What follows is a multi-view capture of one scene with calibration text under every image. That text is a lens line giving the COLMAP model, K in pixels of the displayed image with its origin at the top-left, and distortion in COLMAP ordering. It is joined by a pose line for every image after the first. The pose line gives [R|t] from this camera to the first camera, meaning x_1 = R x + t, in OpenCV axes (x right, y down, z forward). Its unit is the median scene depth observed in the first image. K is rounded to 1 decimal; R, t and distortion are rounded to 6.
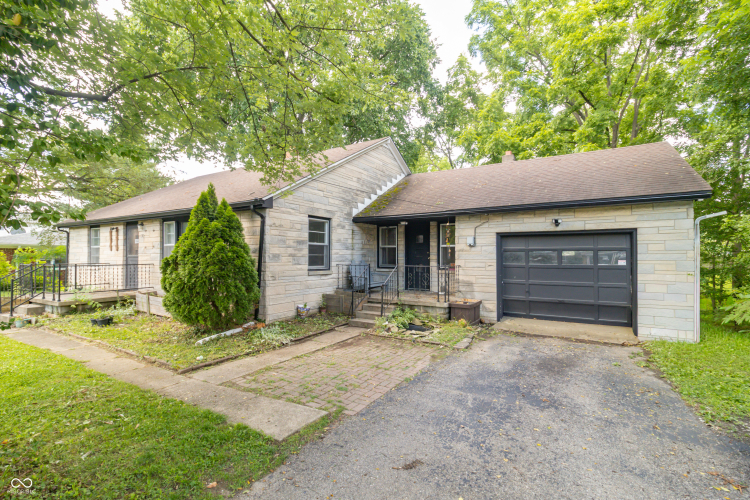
lens RADIAL K [[353.2, 0, 374.5], [0, 353.2, 252.1], [0, 0, 1]] dist [0.002693, 0.002972]
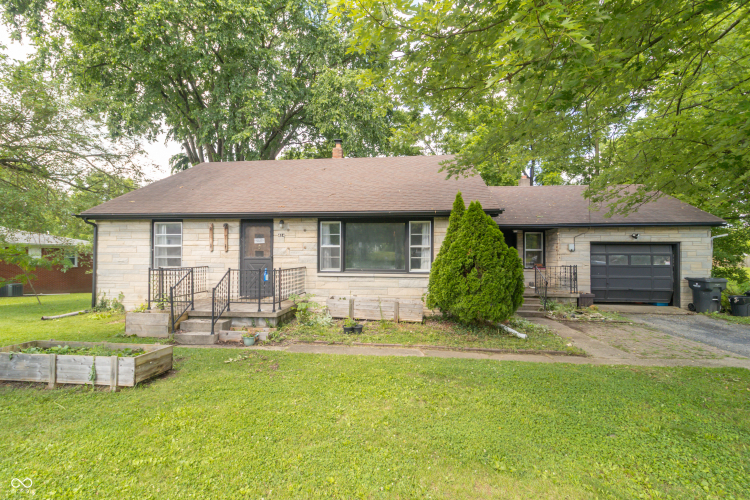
lens RADIAL K [[353.2, 0, 370.6], [0, 353.2, 251.7], [0, 0, 1]] dist [0.002693, 0.002972]
pose [[0.904637, 0.007700, 0.426113, -1.081231], [-0.009347, 0.999955, 0.001772, -0.011098], [-0.426080, -0.005586, 0.904668, 0.124799]]
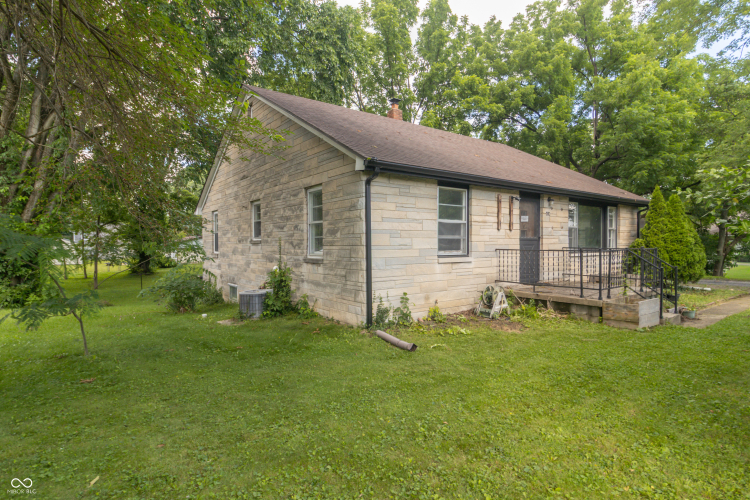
lens RADIAL K [[408.0, 0, 375.2], [0, 408.0, 250.9], [0, 0, 1]] dist [0.006801, -0.002786]
pose [[0.340769, -0.018022, 0.939974, -2.186016], [-0.004247, 0.999777, 0.020708, 0.029281], [-0.940137, -0.011049, 0.340617, 1.361272]]
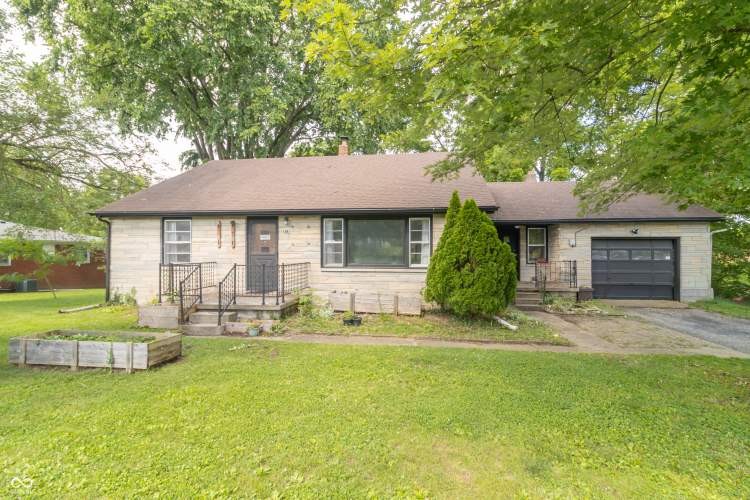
lens RADIAL K [[353.2, 0, 374.7], [0, 353.2, 249.7], [0, 0, 1]] dist [0.002693, 0.002972]
pose [[0.910446, 0.002441, 0.413620, -1.076119], [-0.006605, 0.999941, 0.008637, -0.011881], [-0.413575, -0.010596, 0.910408, 0.084189]]
